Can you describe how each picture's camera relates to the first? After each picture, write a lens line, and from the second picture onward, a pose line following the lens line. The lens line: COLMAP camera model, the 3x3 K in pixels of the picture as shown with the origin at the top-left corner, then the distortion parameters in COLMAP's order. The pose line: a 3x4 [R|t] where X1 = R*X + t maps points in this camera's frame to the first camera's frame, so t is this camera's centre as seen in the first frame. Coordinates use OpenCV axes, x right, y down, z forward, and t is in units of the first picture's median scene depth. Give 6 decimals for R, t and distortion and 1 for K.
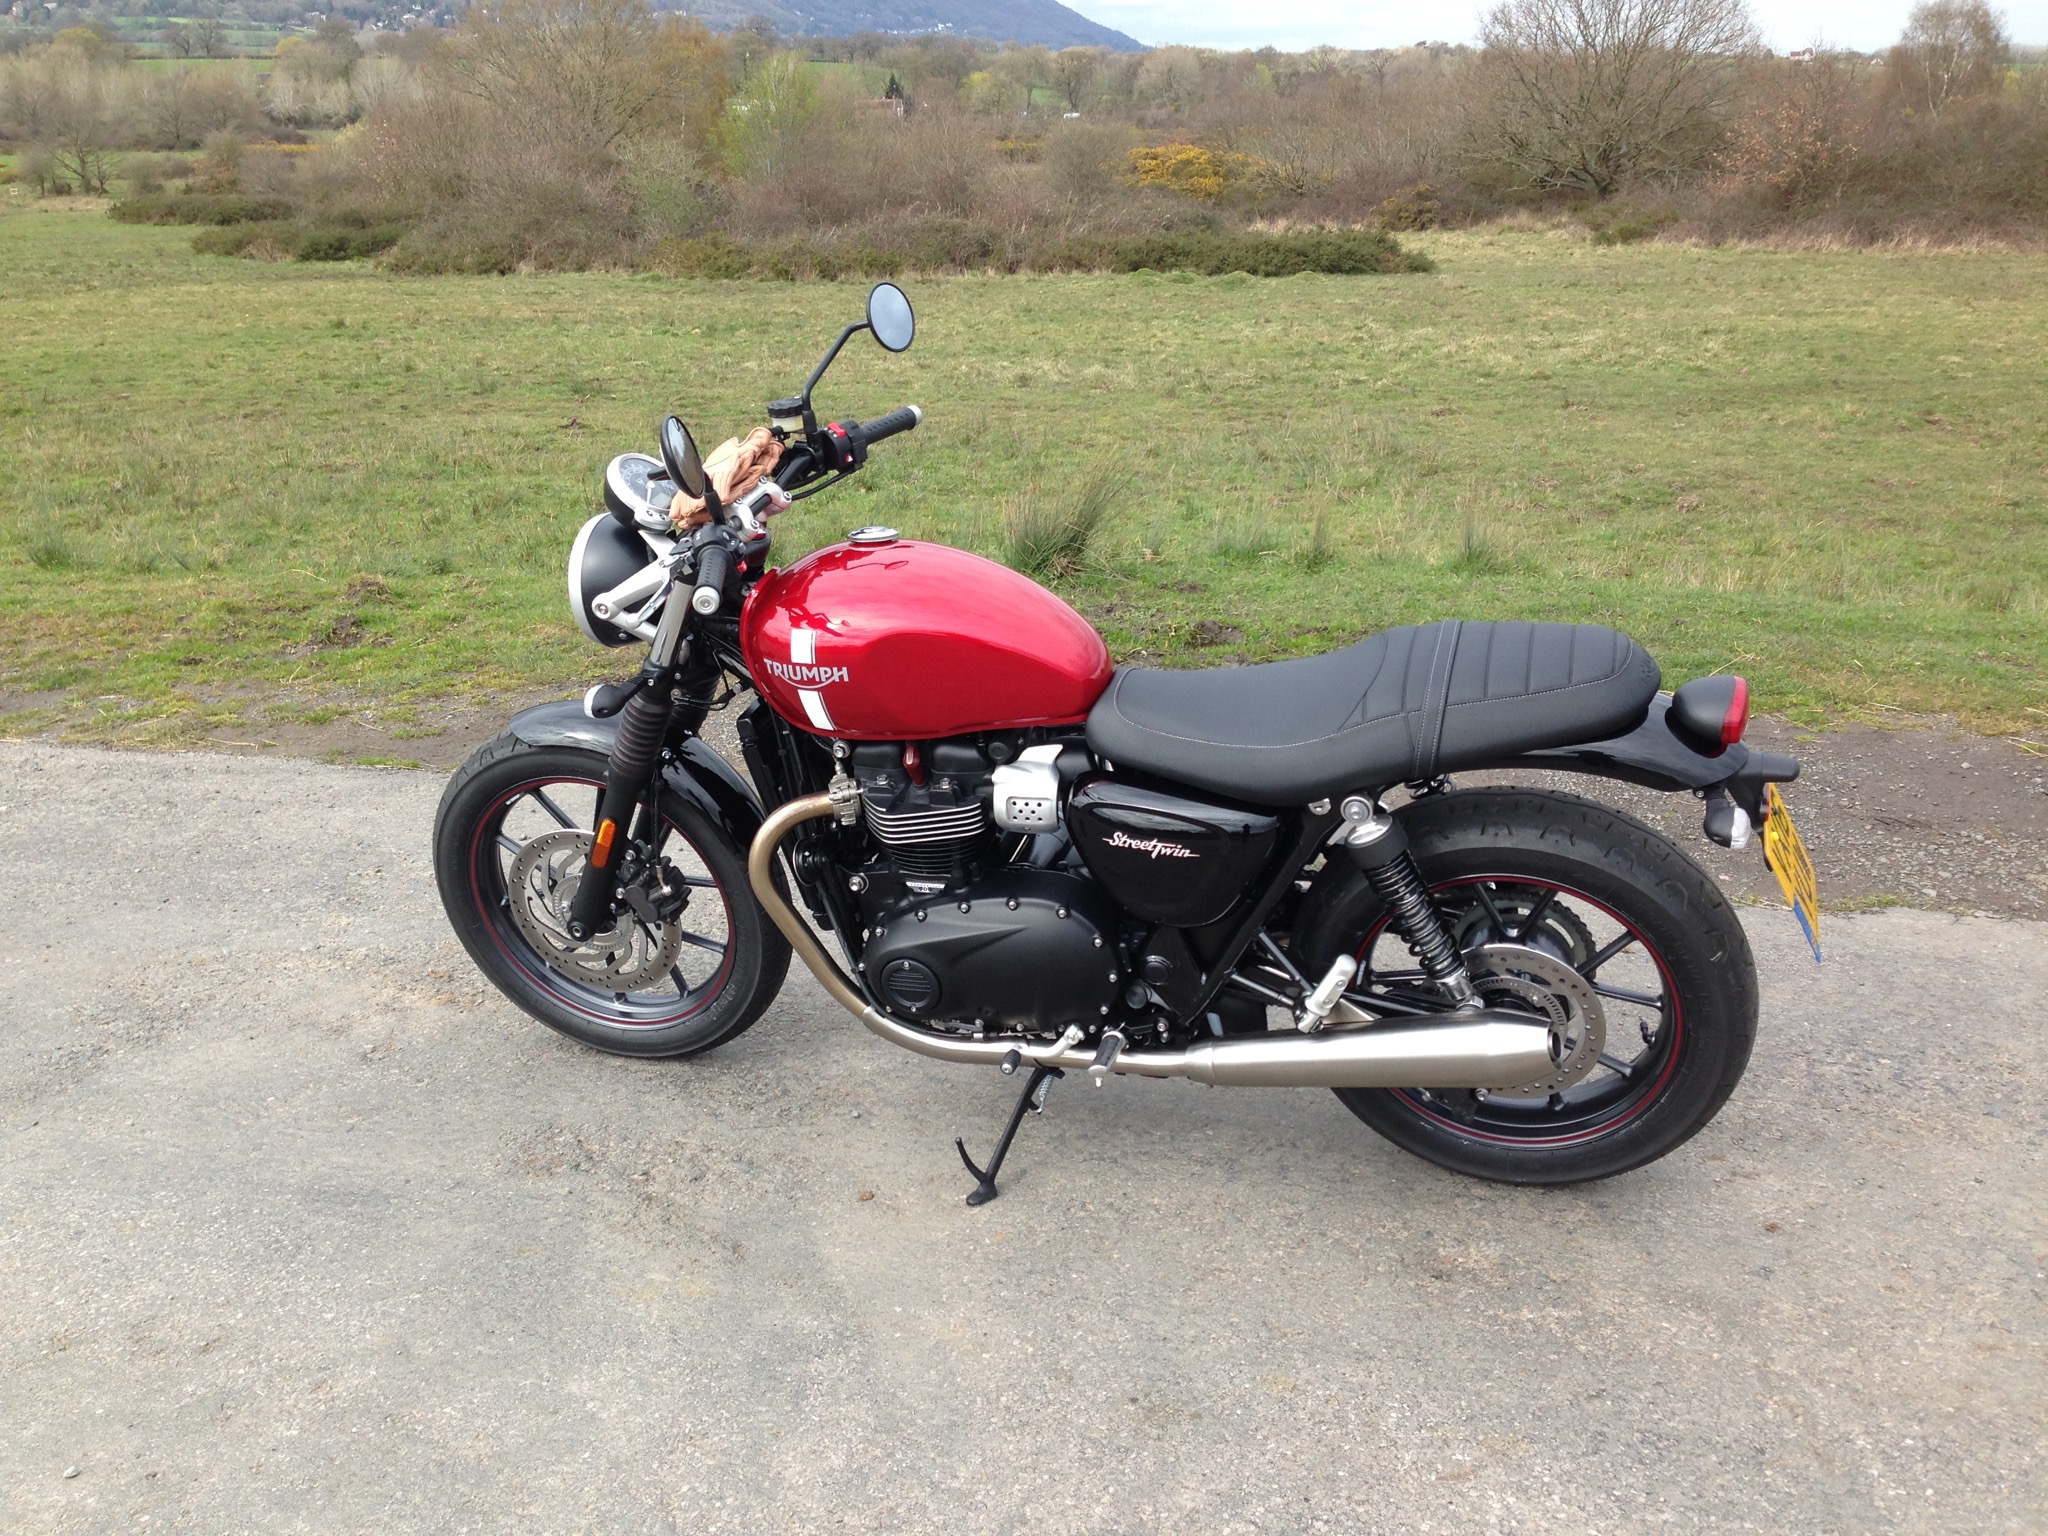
lens RADIAL K [[1913.8, 0, 1030.4], [0, 1913.8, 776.7], [0, 0, 1]] dist [0.141485, -0.189373]
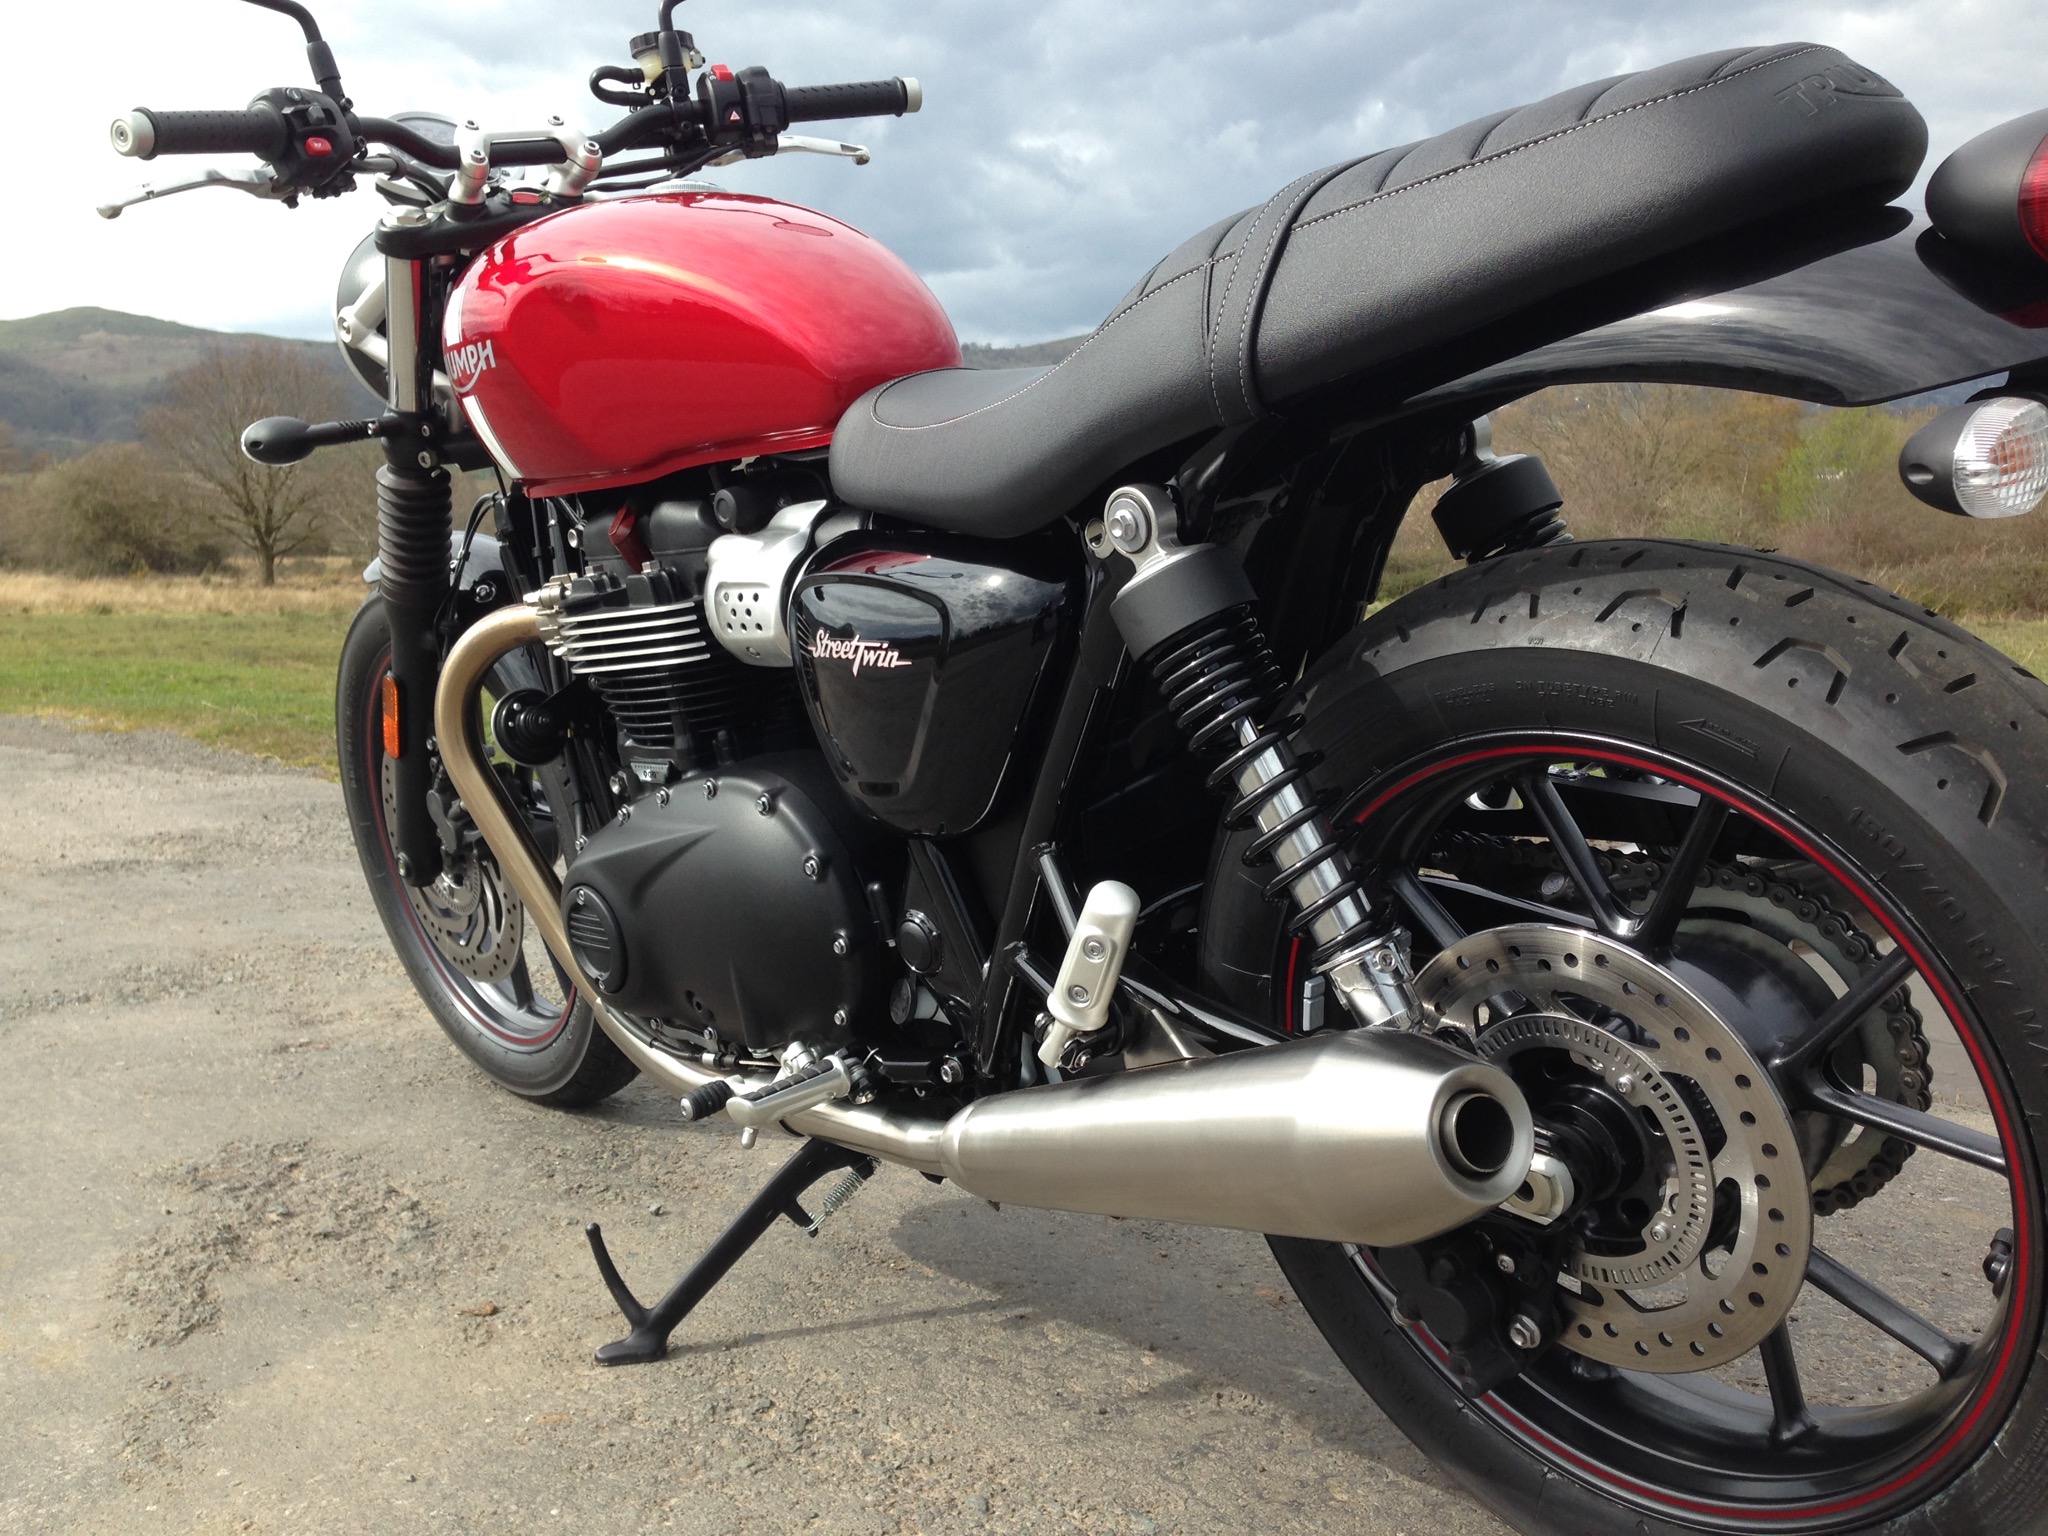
lens RADIAL K [[1917.0, 0, 1014.9], [0, 1917.0, 754.2], [0, 0, 1]] dist [0.112879, -0.193809]
pose [[0.852624, 0.059754, -0.519098, 0.301196], [-0.163634, 0.974004, -0.156652, 0.112270], [0.496243, 0.218508, 0.840237, 0.515870]]
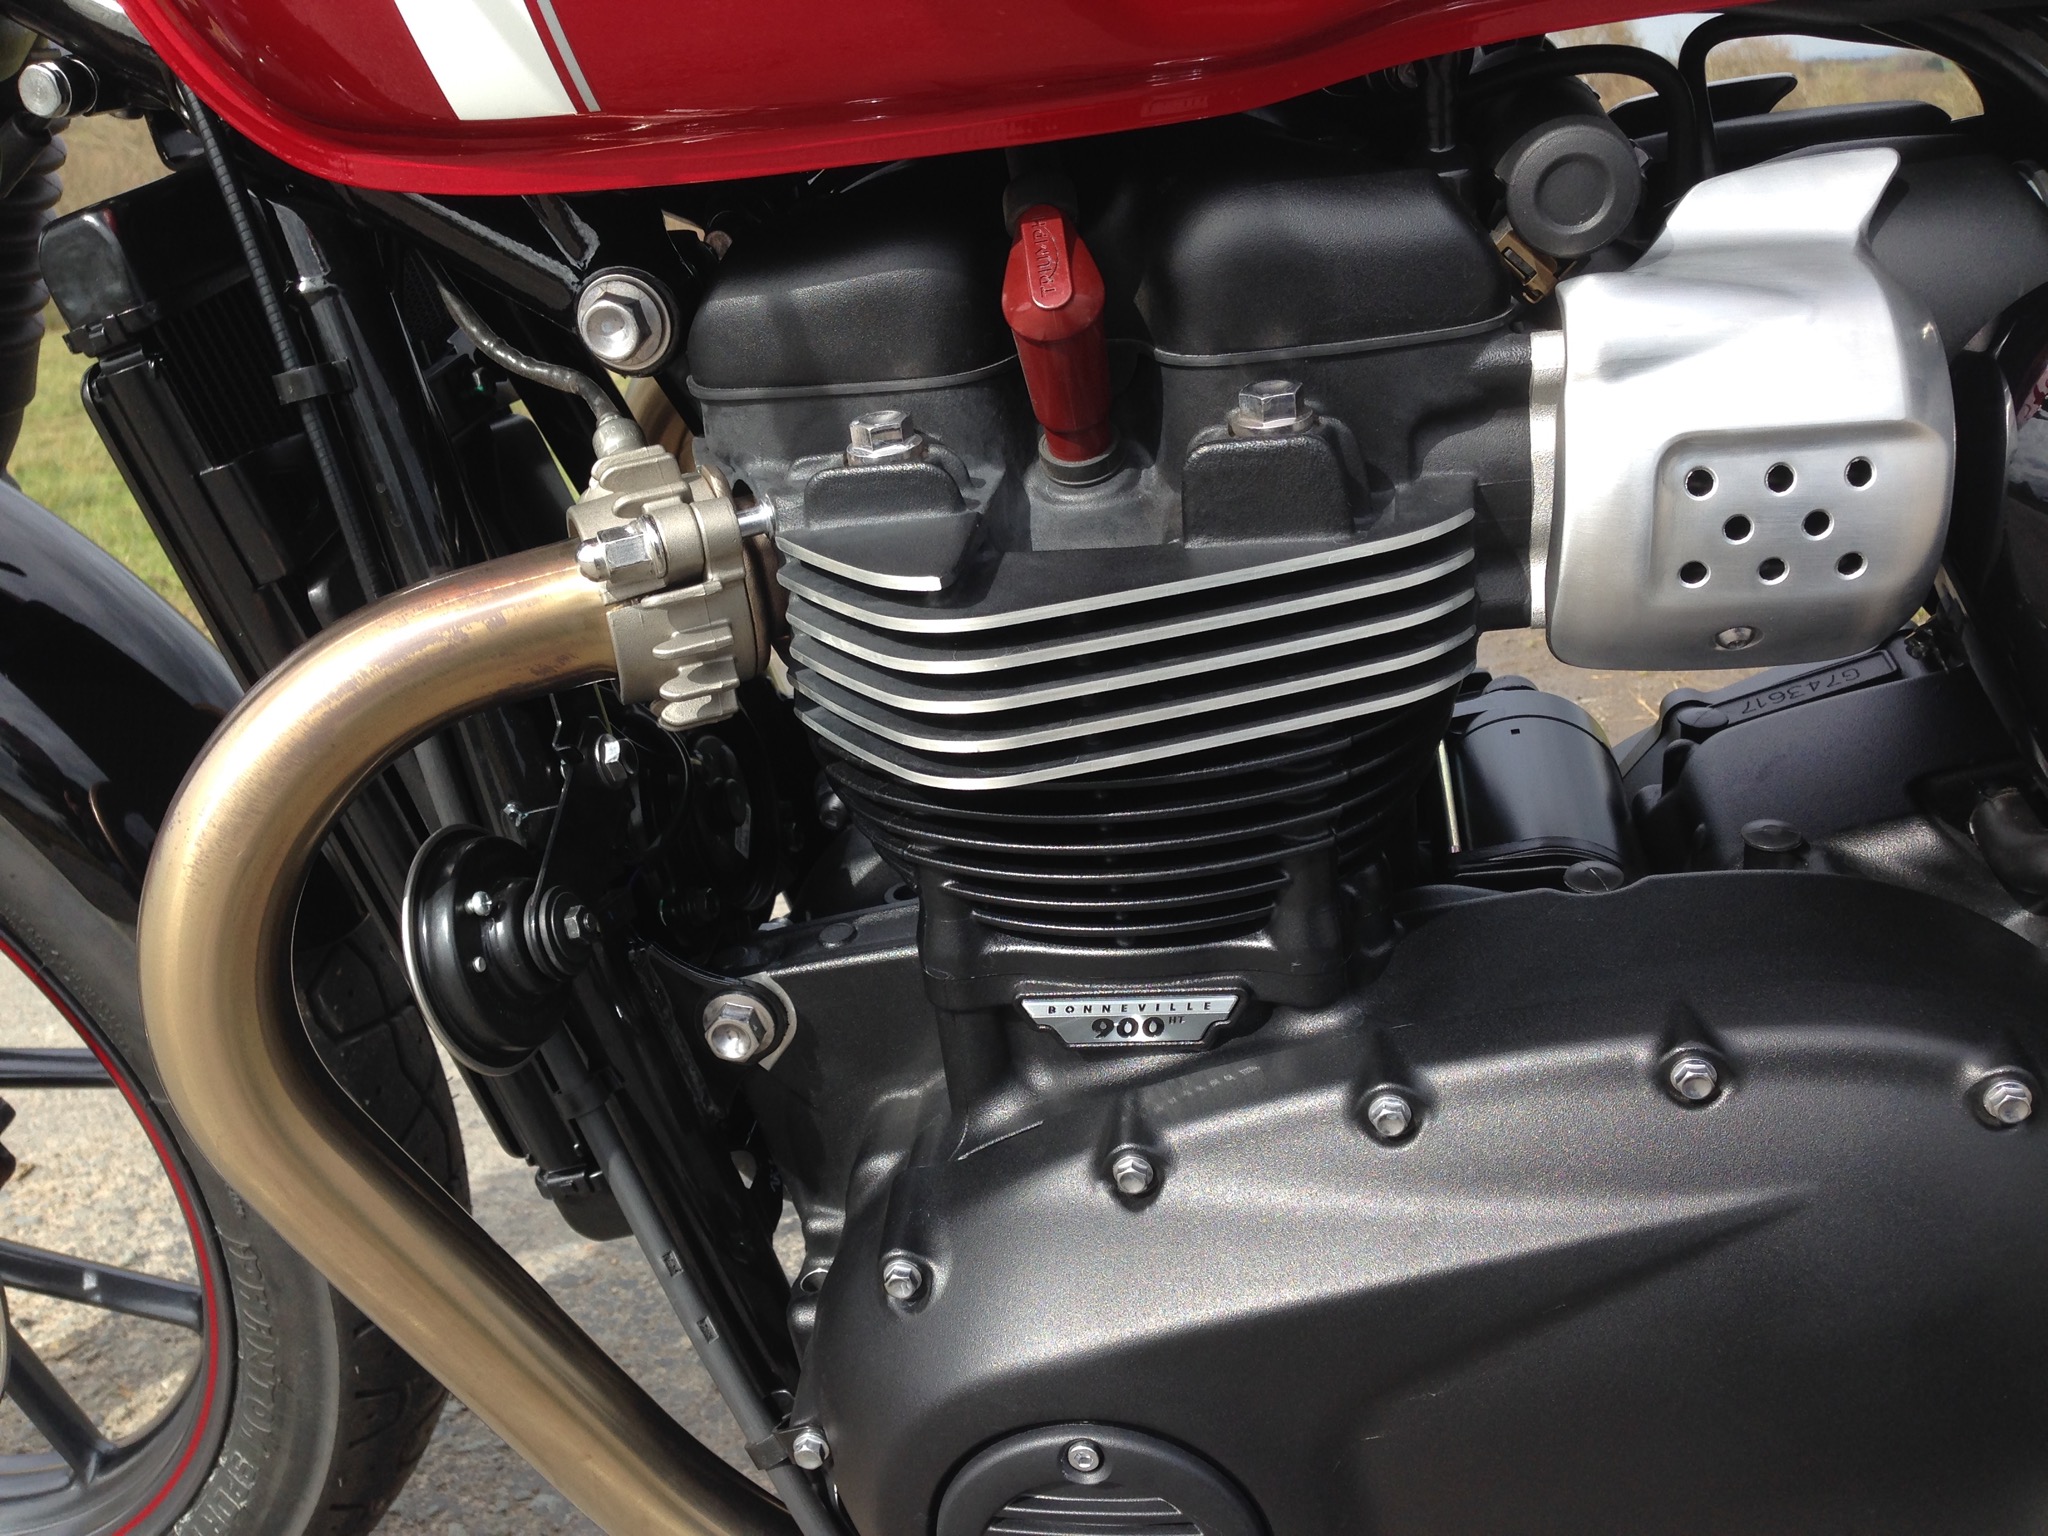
lens RADIAL K [[1917.0, 0, 1014.9], [0, 1917.0, 754.2], [0, 0, 1]] dist [0.112879, -0.193809]
pose [[0.987466, -0.083055, 0.134209, -0.080693], [0.088407, 0.995490, -0.034415, 0.033547], [-0.130745, 0.045849, 0.990355, 0.730187]]
